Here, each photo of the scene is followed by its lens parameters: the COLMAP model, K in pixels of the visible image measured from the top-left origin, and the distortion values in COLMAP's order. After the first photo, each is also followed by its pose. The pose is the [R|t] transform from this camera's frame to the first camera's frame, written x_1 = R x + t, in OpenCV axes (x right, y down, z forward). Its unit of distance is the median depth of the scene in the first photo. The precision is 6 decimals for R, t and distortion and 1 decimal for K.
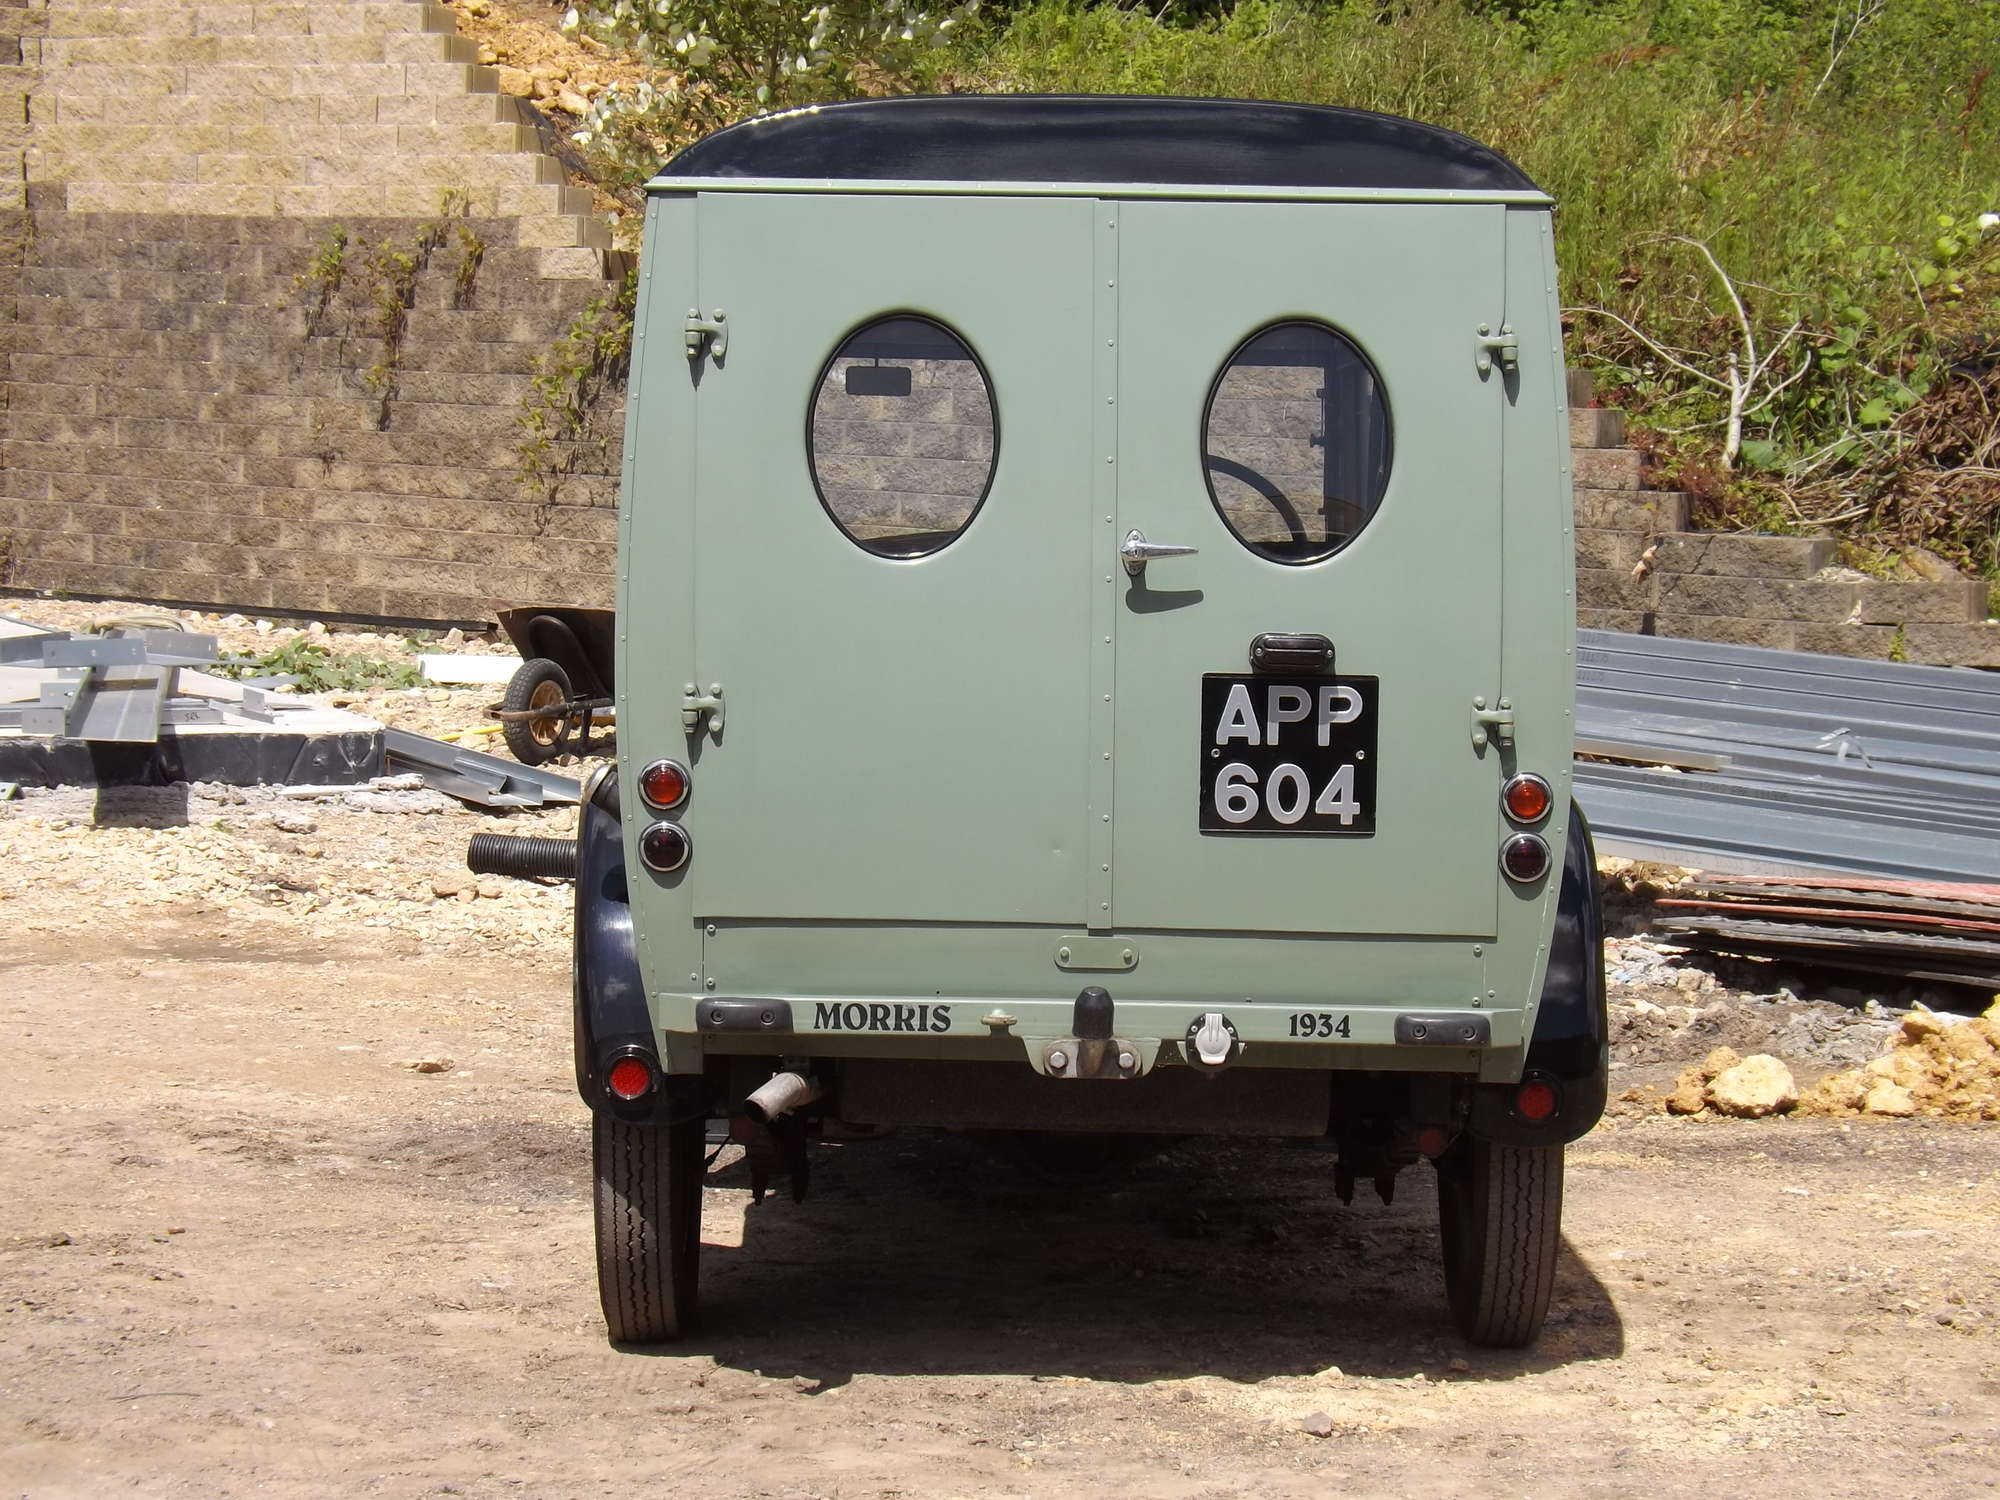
lens RADIAL K [[4592.0, 0, 1144.4], [0, 4592.0, 747.4], [0, 0, 1]] dist [0.332540, 0.139991]
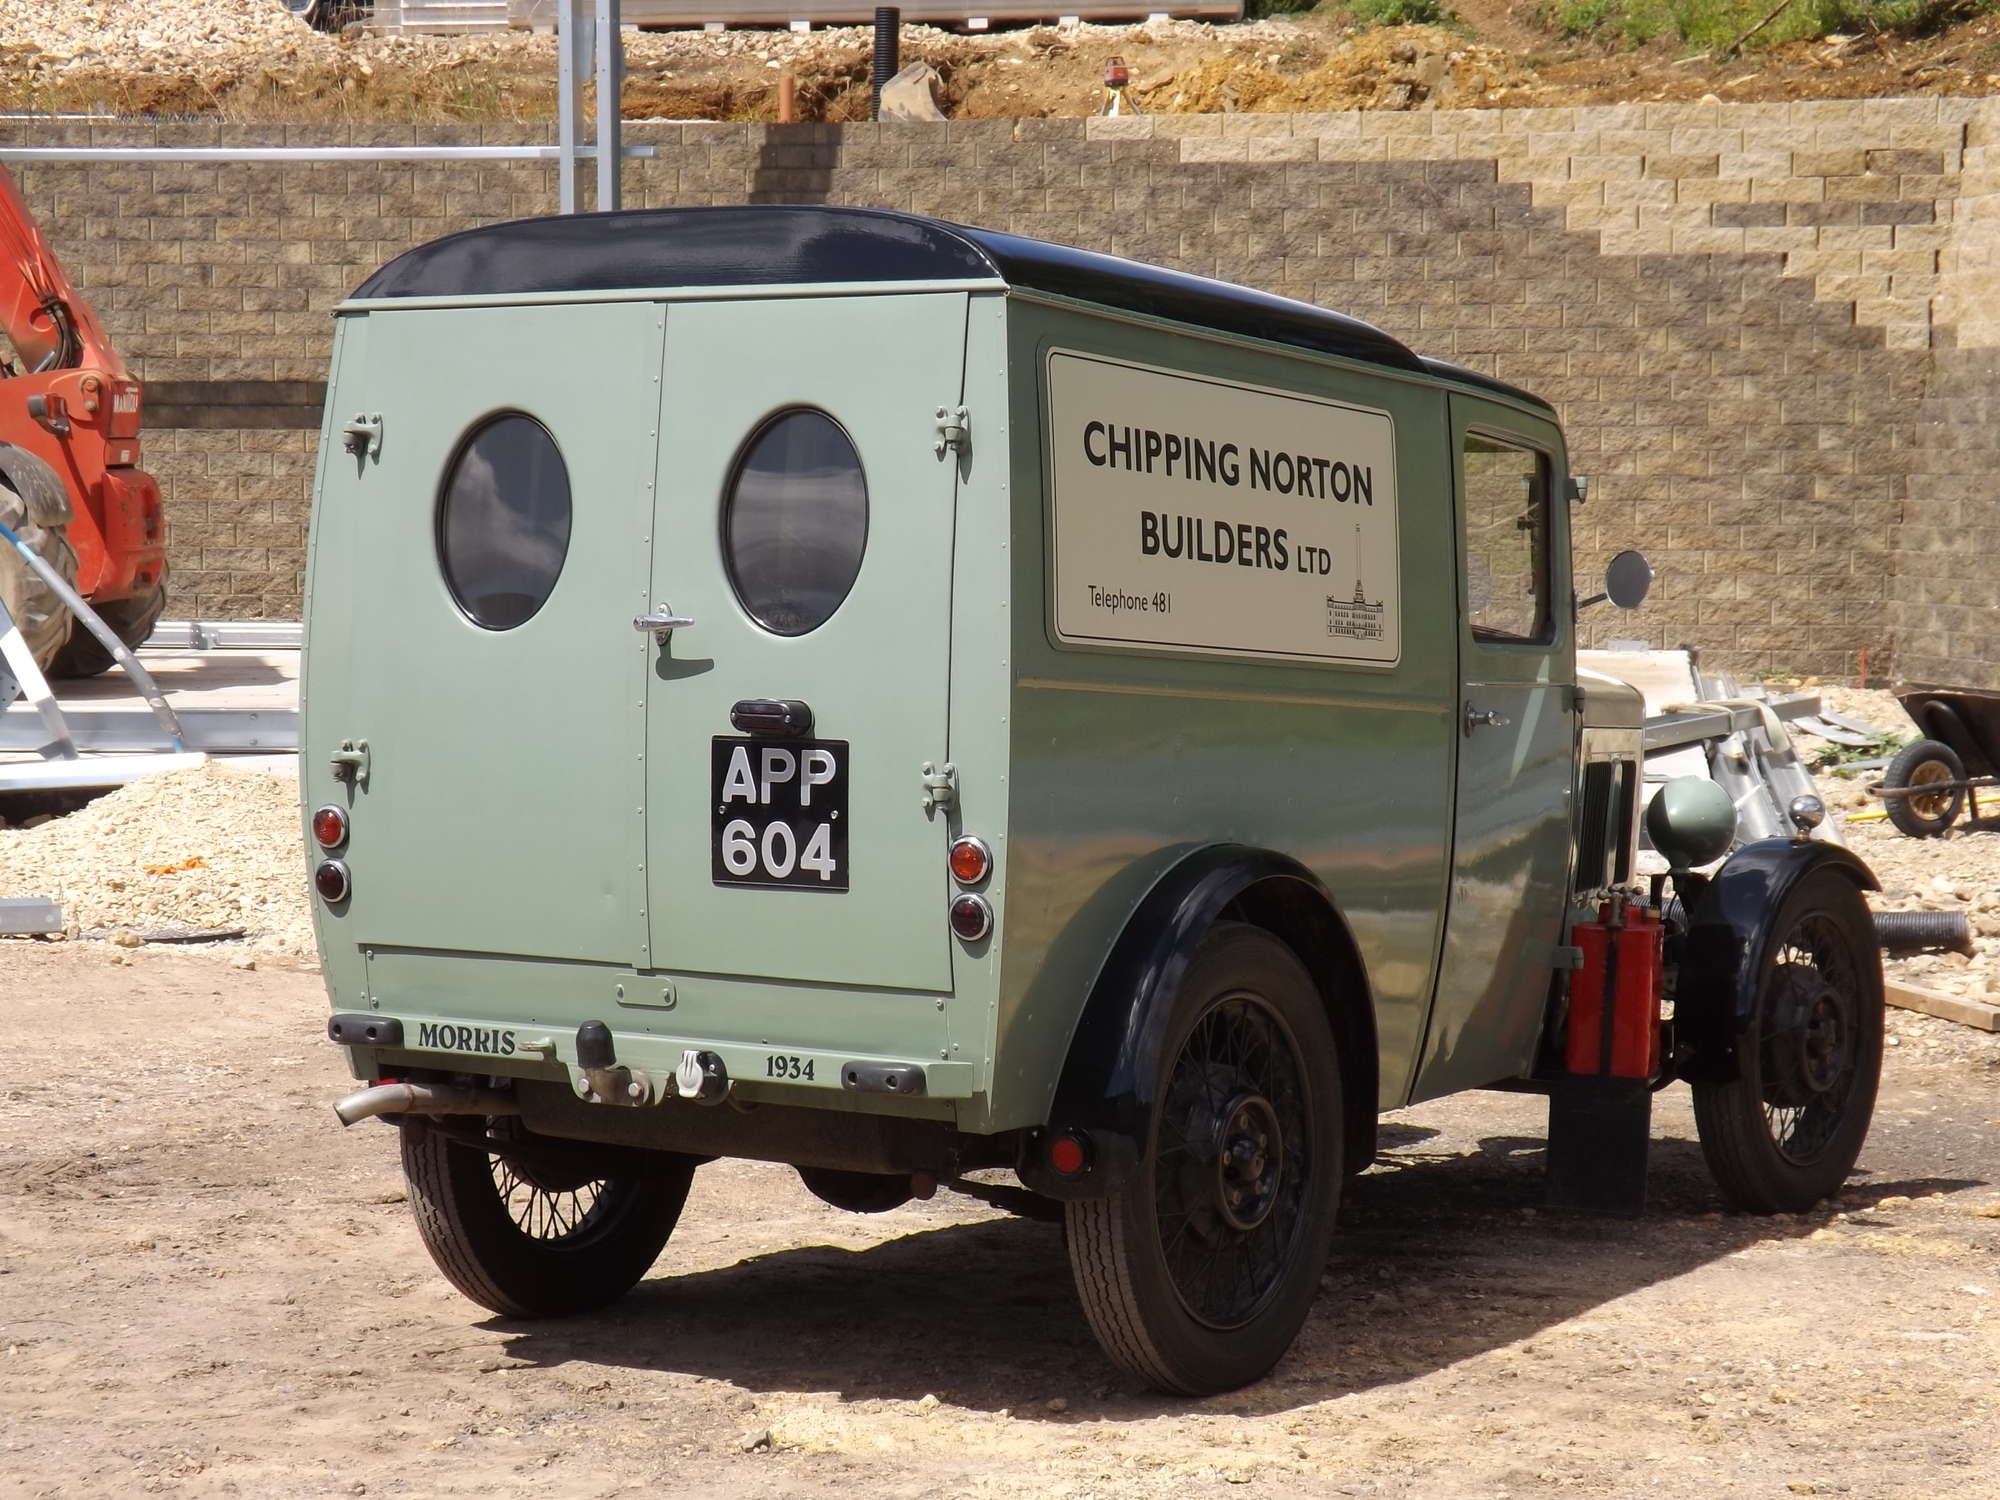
lens RADIAL K [[4066.4, 0, 1000.0], [0, 4066.4, 750.0], [0, 0, 1]] dist [0.046325, 0.832556]
pose [[0.842731, 0.013429, -0.538168, 0.582918], [-0.023066, 0.999671, -0.011176, -0.003662], [0.537841, 0.021831, 0.842764, 0.229614]]
